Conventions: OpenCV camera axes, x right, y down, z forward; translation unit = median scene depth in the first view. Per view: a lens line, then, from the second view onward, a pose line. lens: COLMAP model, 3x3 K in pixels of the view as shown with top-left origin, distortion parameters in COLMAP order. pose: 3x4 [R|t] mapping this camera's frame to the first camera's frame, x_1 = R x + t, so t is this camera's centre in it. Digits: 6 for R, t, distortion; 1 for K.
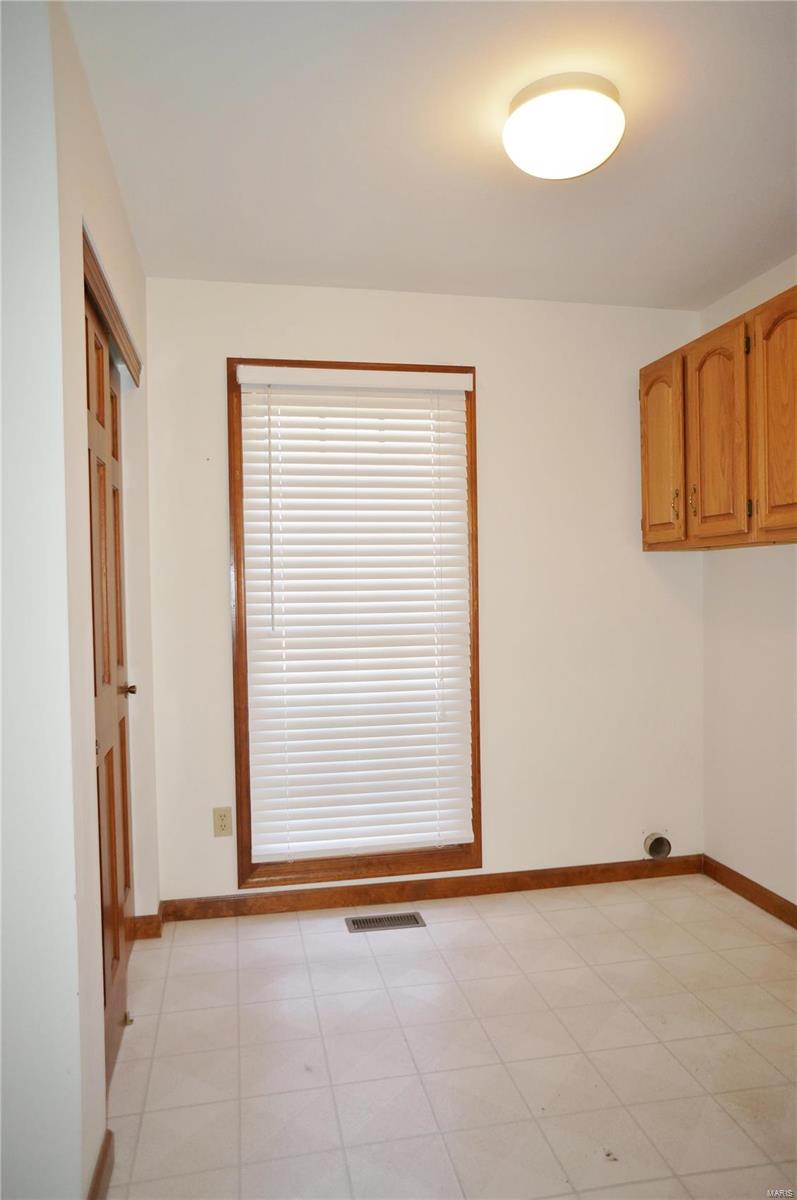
lens RADIAL K [[819.0, 0, 399.7], [0, 819.0, 595.6], [0, 0, 1]] dist [-0.063981, 0.097264]
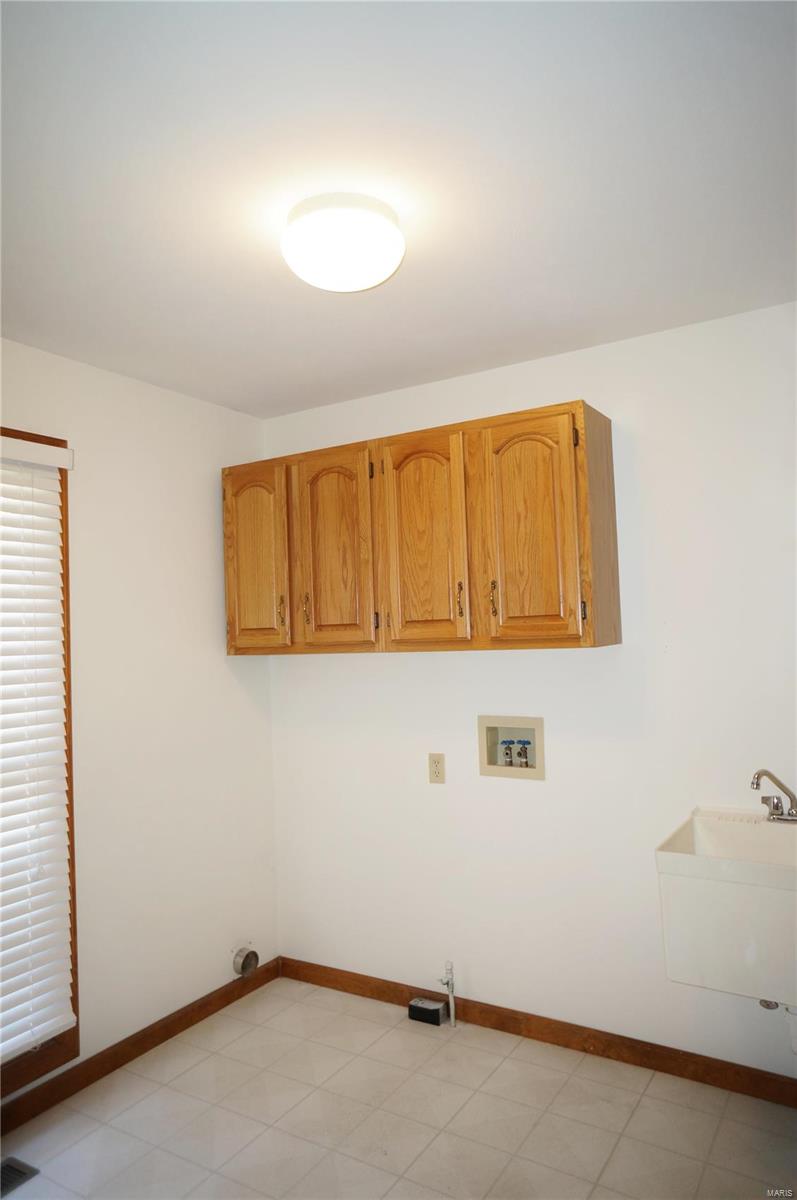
lens RADIAL K [[819.0, 0, 400.8], [0, 819.0, 599.9], [0, 0, 1]] dist [-0.063981, 0.097264]
pose [[0.687690, 0.024073, 0.725605, -0.294410], [0.032754, 0.997404, -0.064133, -0.056557], [-0.725265, 0.067870, 0.685116, 0.204933]]
